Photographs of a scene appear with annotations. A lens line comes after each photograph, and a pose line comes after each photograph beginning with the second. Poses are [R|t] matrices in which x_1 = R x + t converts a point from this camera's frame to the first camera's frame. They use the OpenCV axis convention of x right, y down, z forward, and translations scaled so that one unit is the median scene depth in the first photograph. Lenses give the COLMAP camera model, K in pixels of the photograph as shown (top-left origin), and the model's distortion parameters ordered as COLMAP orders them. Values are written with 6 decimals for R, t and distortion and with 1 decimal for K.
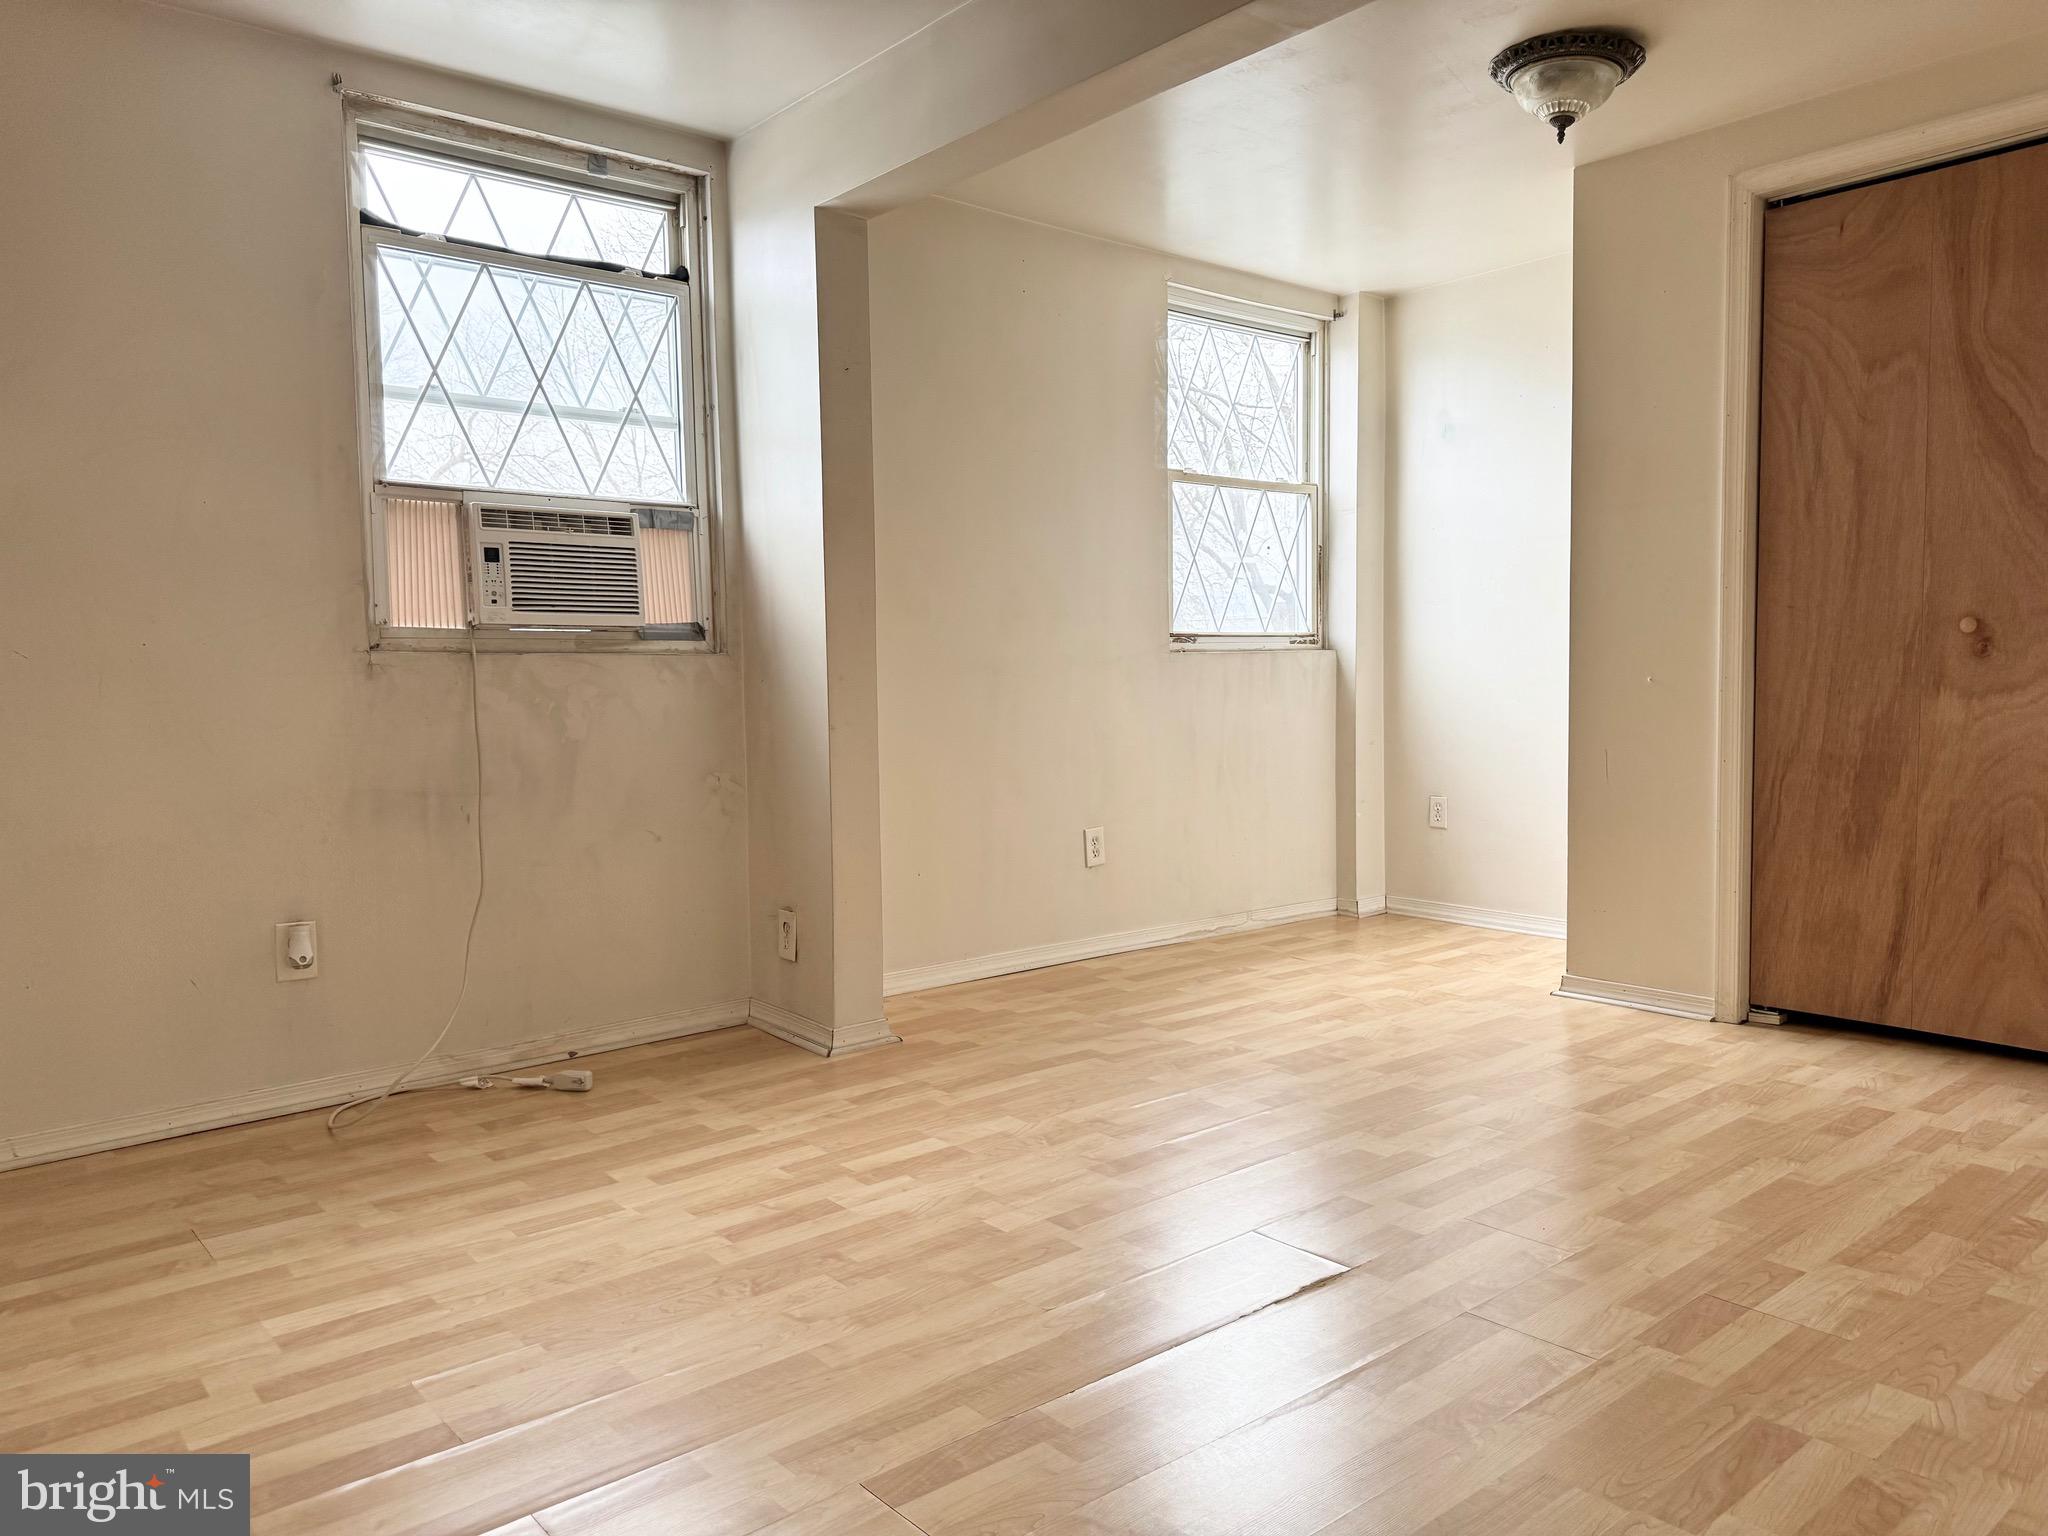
lens RADIAL K [[1445.2, 0, 1019.6], [0, 1445.2, 779.8], [0, 0, 1]] dist [0.059210, -0.068805]
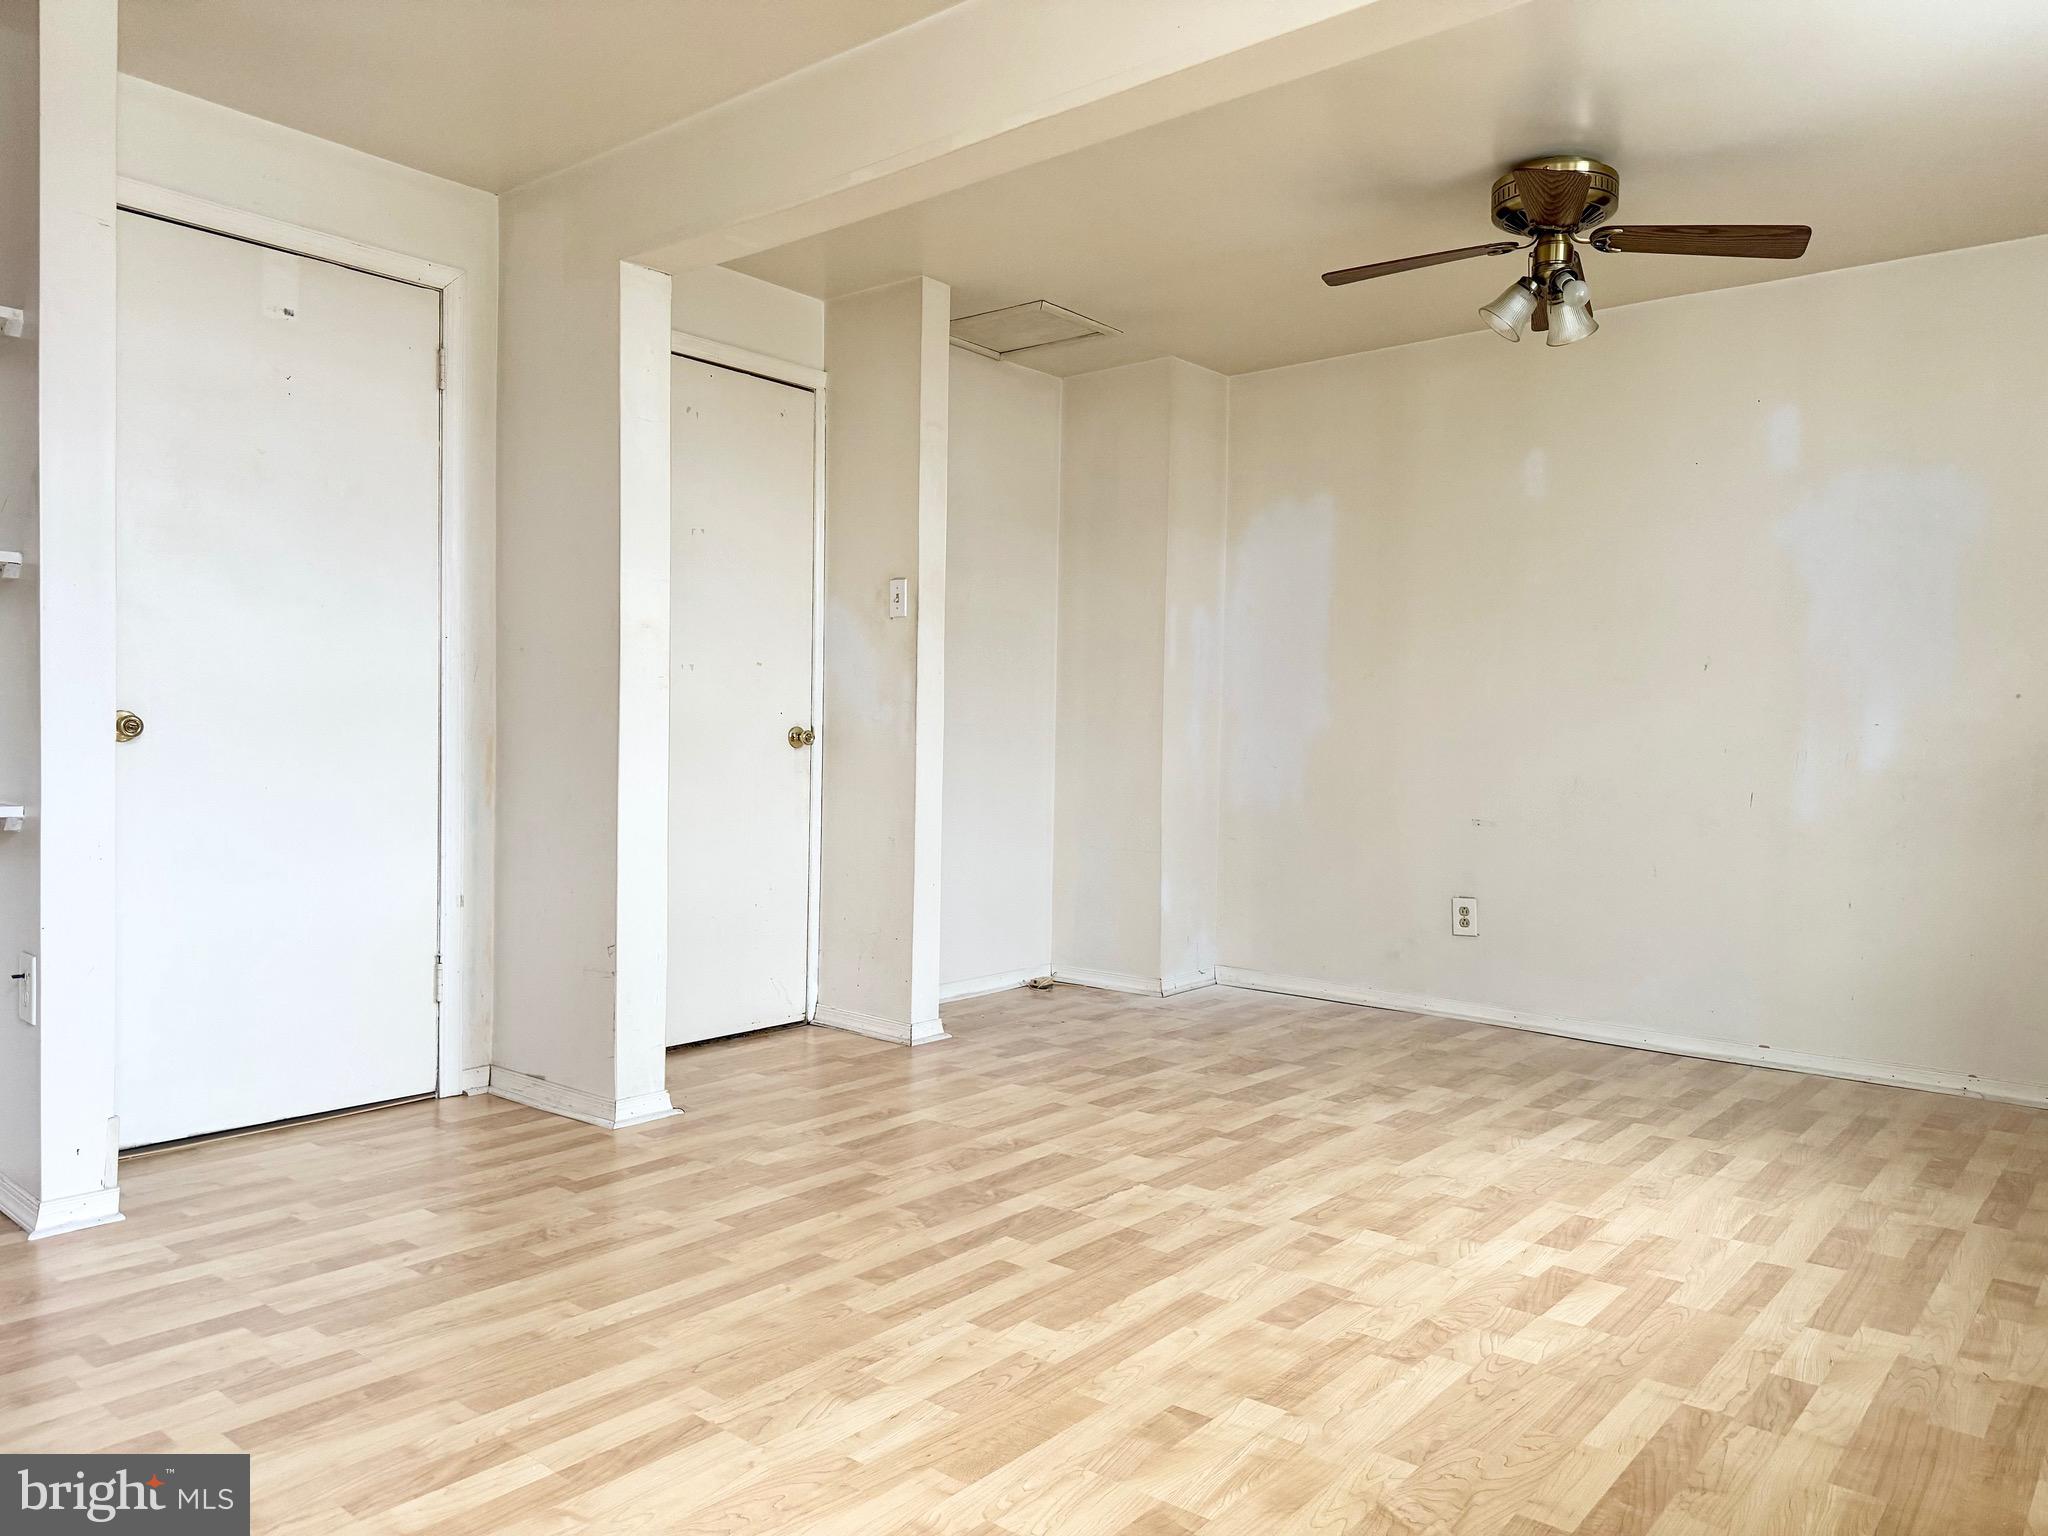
lens RADIAL K [[1445.2, 0, 1028.3], [0, 1445.2, 765.3], [0, 0, 1]] dist [0.059210, -0.068805]
pose [[-0.983234, 0.002676, -0.182326, 0.416133], [-0.014419, 0.995620, 0.092373, -0.138113], [0.181775, 0.093454, -0.978889, 1.851568]]
